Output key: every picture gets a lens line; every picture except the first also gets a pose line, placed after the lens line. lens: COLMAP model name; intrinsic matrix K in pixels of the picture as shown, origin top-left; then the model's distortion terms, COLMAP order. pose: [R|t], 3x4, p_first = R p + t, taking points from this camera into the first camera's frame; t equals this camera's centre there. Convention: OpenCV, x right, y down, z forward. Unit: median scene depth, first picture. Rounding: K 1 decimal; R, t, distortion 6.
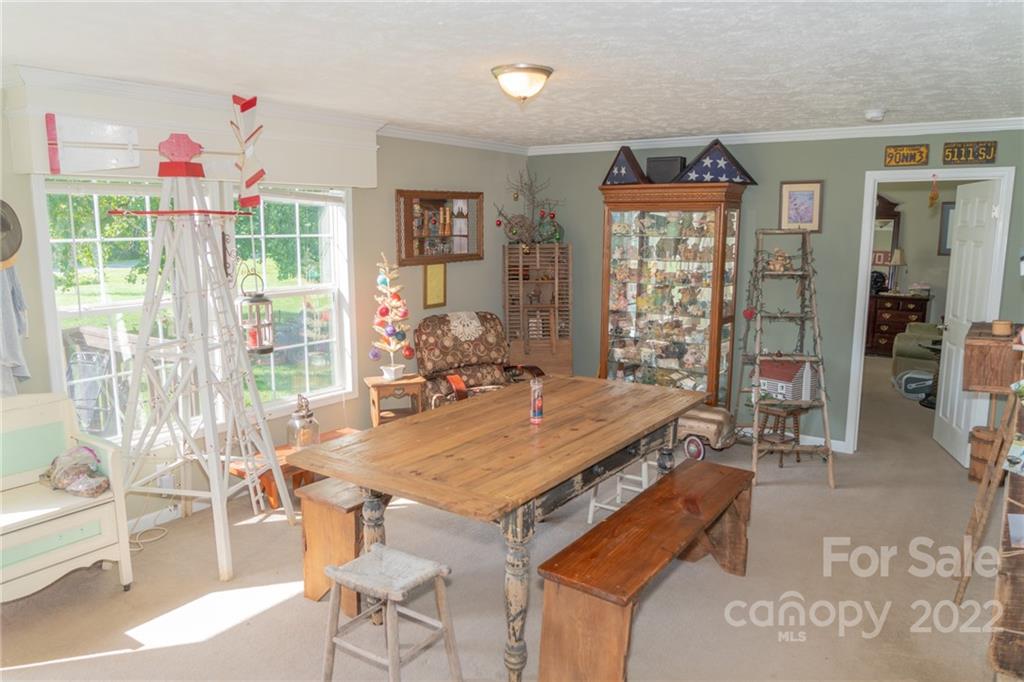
lens RADIAL K [[722.2, 0, 515.0], [0, 722.2, 339.4], [0, 0, 1]] dist [-0.021915, 0.000923]
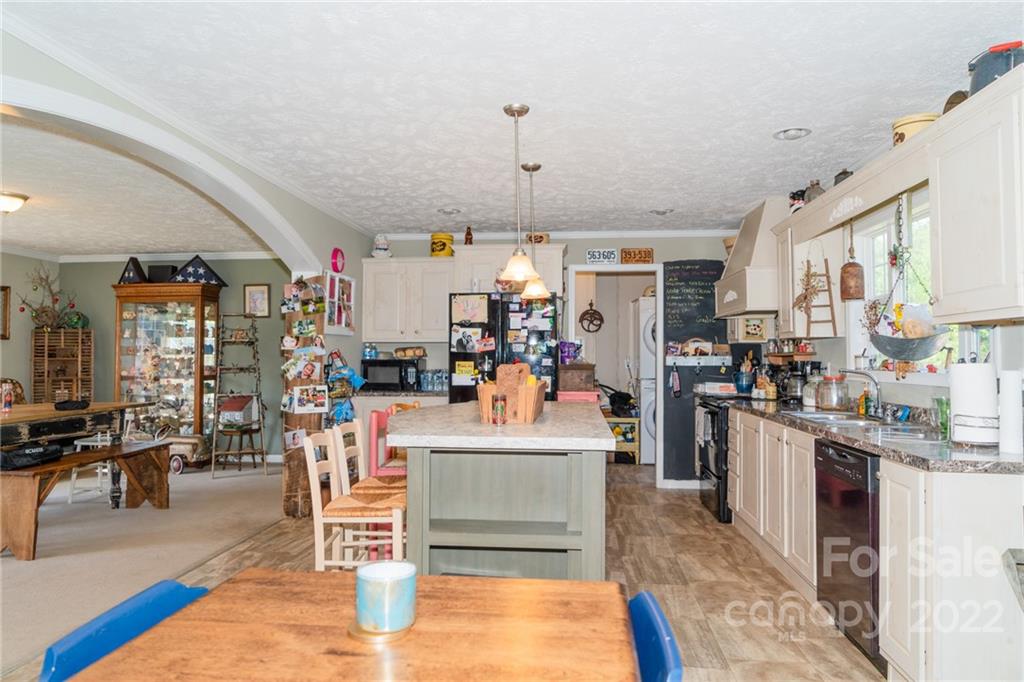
lens RADIAL K [[690.2, 0, 507.9], [0, 690.2, 335.6], [0, 0, 1]] dist [-0.007804, -0.000687]
pose [[0.874507, 0.007576, 0.484953, 0.148392], [0.084784, 0.982095, -0.168231, 0.171995], [-0.477544, 0.188235, 0.858207, -0.475816]]
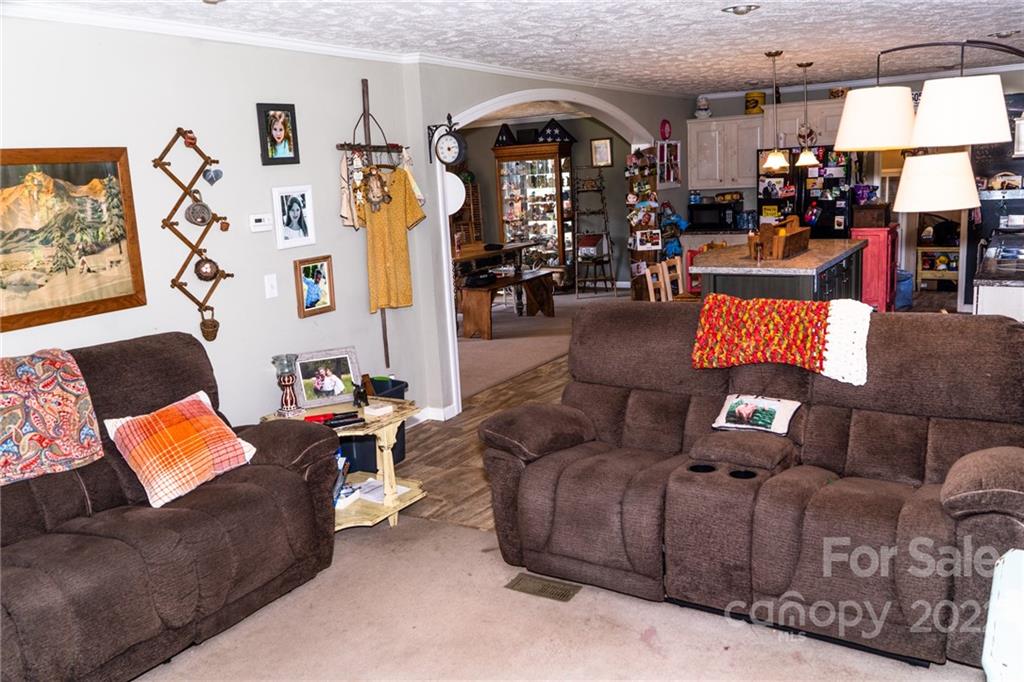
lens RADIAL K [[856.3, 0, 501.2], [0, 856.3, 313.4], [0, 0, 1]] dist [-0.010905, -0.003216]
pose [[0.996261, -0.070127, 0.050456, 0.010606], [0.070376, 0.997516, -0.003161, 0.197885], [-0.050109, 0.006700, 0.998721, -1.082160]]
